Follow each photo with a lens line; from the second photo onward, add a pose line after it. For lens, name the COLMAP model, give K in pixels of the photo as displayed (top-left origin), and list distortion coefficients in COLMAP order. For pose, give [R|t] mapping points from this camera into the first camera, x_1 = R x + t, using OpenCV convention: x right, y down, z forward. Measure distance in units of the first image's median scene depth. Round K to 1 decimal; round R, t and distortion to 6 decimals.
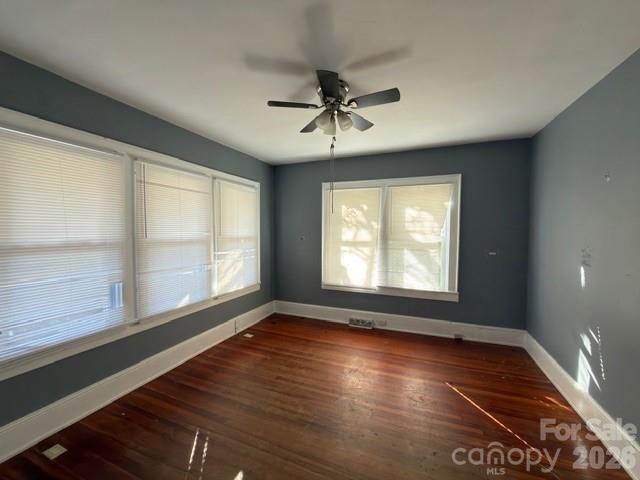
lens RADIAL K [[207.4, 0, 320.8], [0, 207.4, 246.0], [0, 0, 1]] dist [-0.000352, -0.000012]
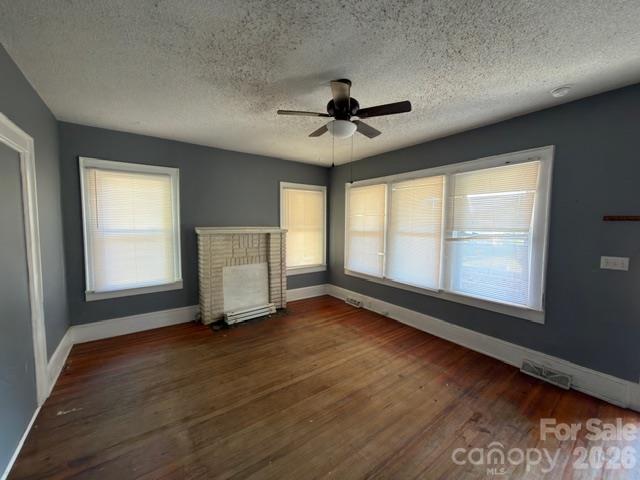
lens RADIAL K [[254.5, 0, 320.0], [0, 254.5, 240.0], [0, 0, 1]] dist [0.019163, 0.000005]
pose [[0.799381, 0.039383, -0.599532, 0.664220], [-0.046896, 0.998895, 0.003088, 0.015084], [0.598991, 0.025647, 0.800345, -0.214500]]
